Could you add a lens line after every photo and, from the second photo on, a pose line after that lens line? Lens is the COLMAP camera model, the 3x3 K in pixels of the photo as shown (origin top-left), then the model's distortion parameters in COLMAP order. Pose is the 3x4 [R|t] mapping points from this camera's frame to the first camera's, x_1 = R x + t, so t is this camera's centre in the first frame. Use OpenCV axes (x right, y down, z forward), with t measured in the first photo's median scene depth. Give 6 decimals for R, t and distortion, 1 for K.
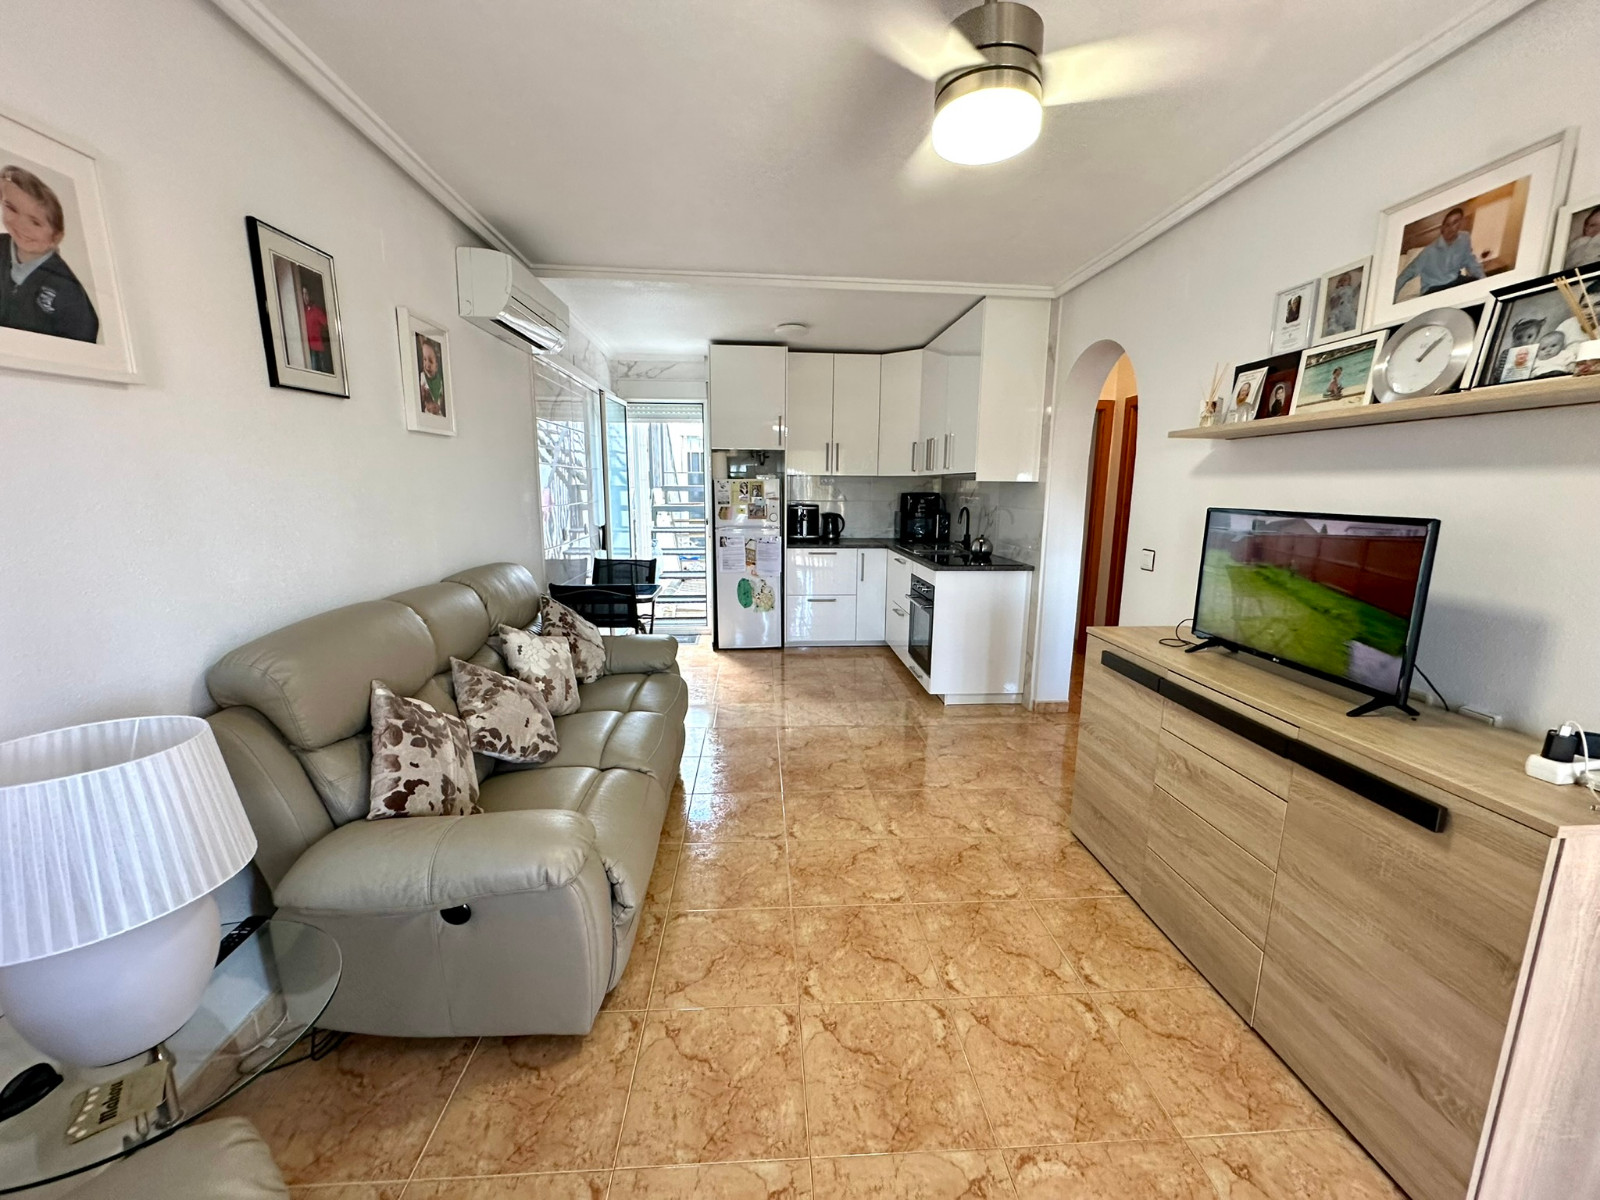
lens RADIAL K [[638.8, 0, 798.4], [0, 638.8, 602.6], [0, 0, 1]] dist [-0.005461, 0.000774]
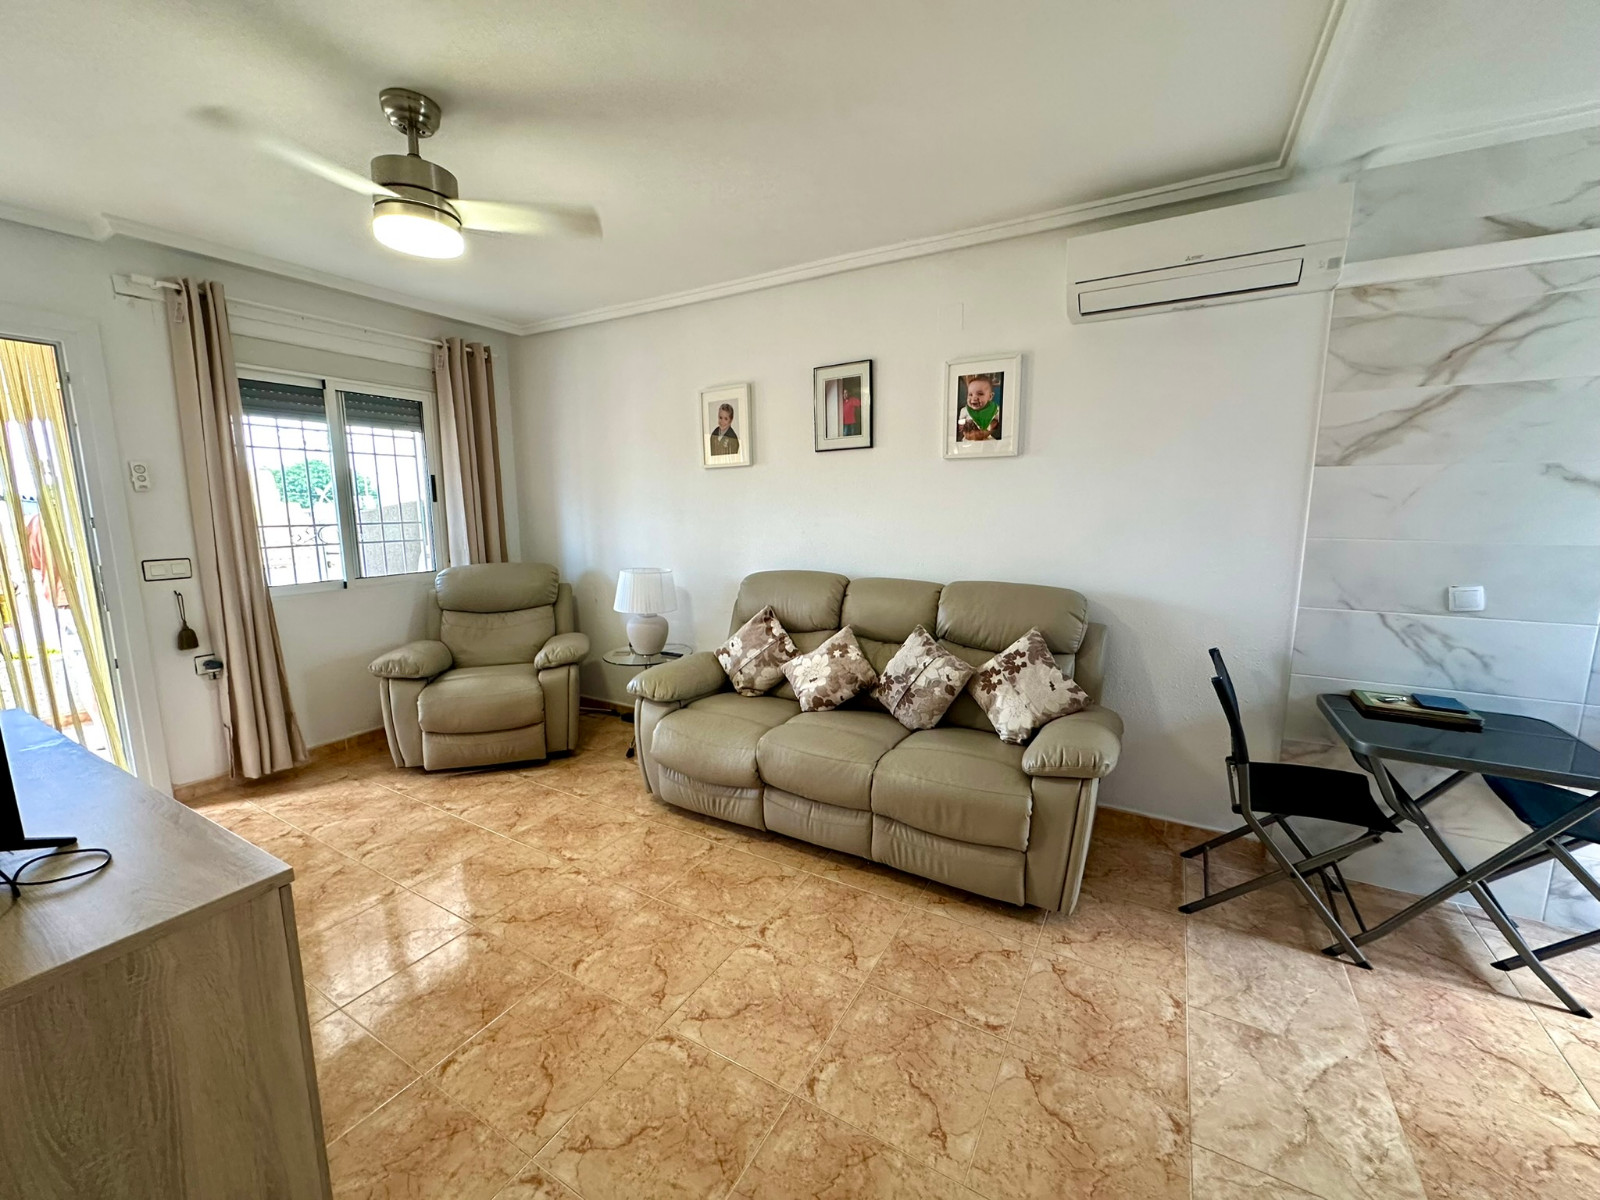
lens RADIAL K [[638.8, 0, 797.8], [0, 638.8, 601.1], [0, 0, 1]] dist [-0.005461, 0.000774]
pose [[-0.555892, 0.120058, -0.822539, 0.271987], [-0.153190, 0.957771, 0.243326, -0.116978], [0.817017, 0.261267, -0.514026, 0.657767]]
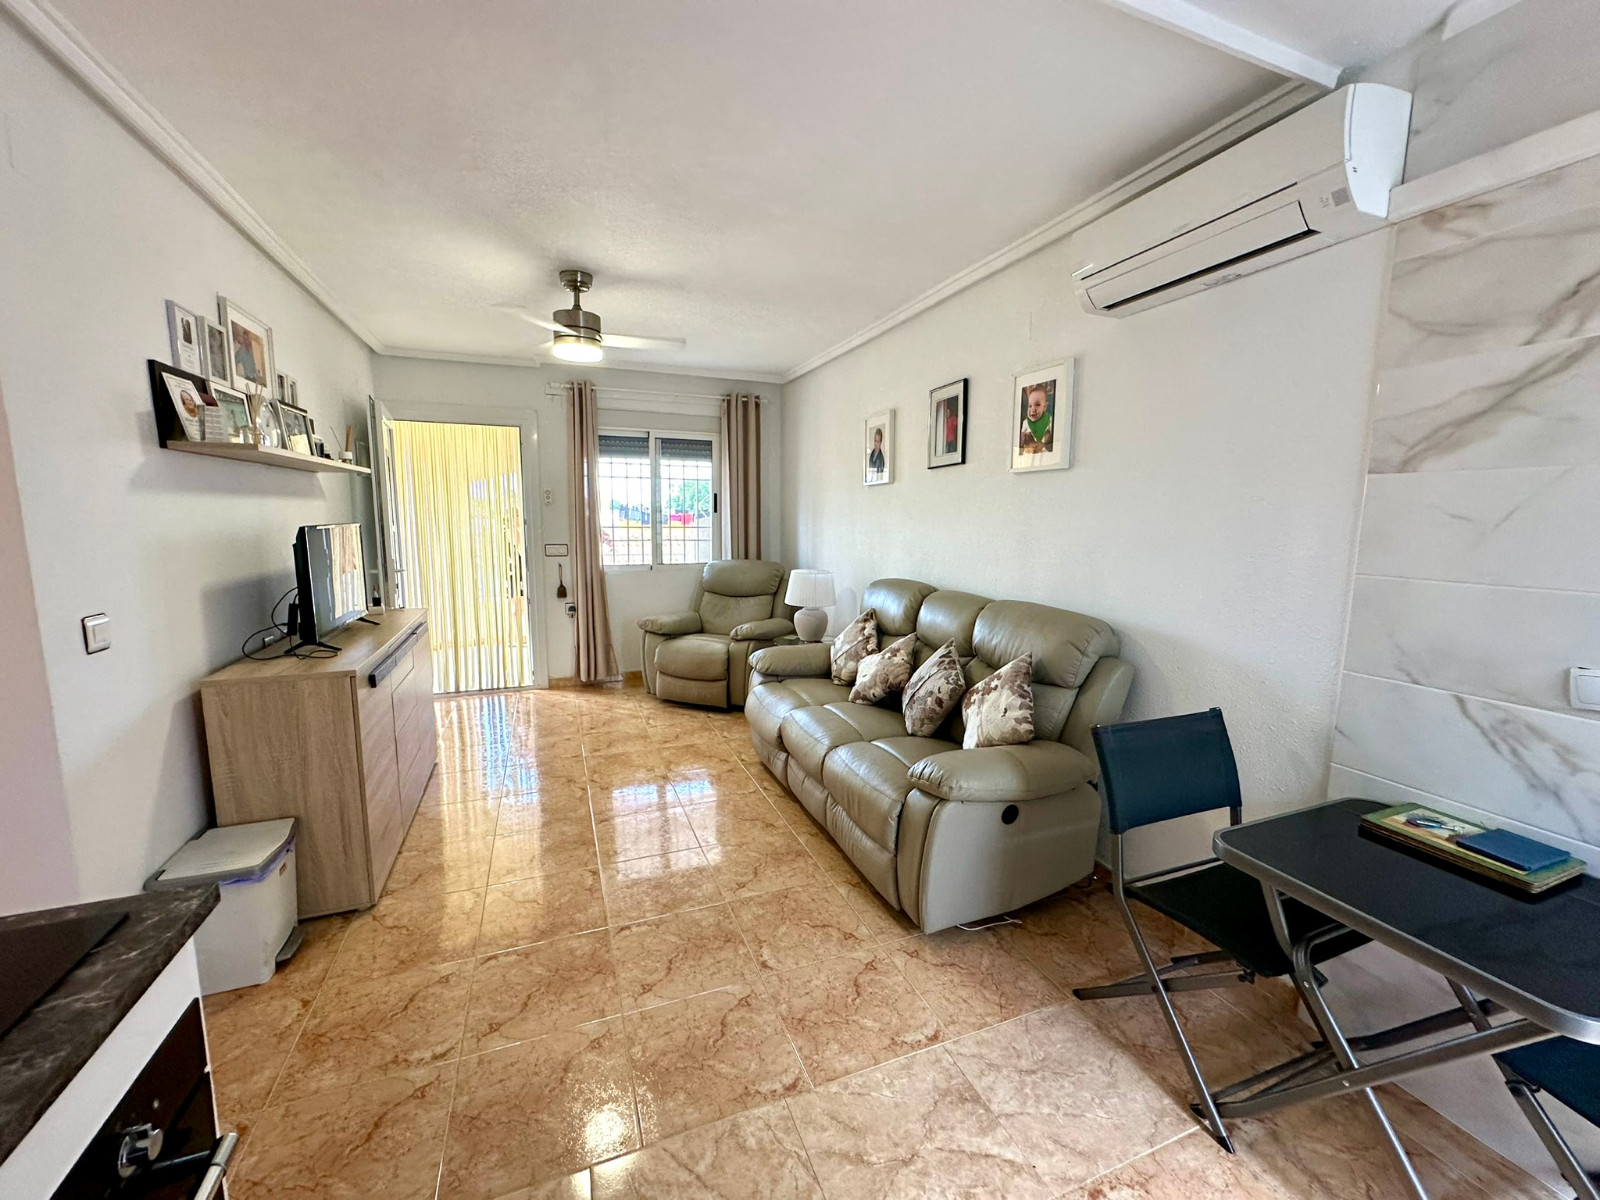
lens RADIAL K [[638.8, 0, 799.0], [0, 638.8, 601.3], [0, 0, 1]] dist [-0.005461, 0.000774]
pose [[-0.952326, 0.024886, -0.304067, 0.066715], [-0.072033, 0.950147, 0.303368, -0.167611], [0.296458, 0.310808, -0.903057, 0.909802]]
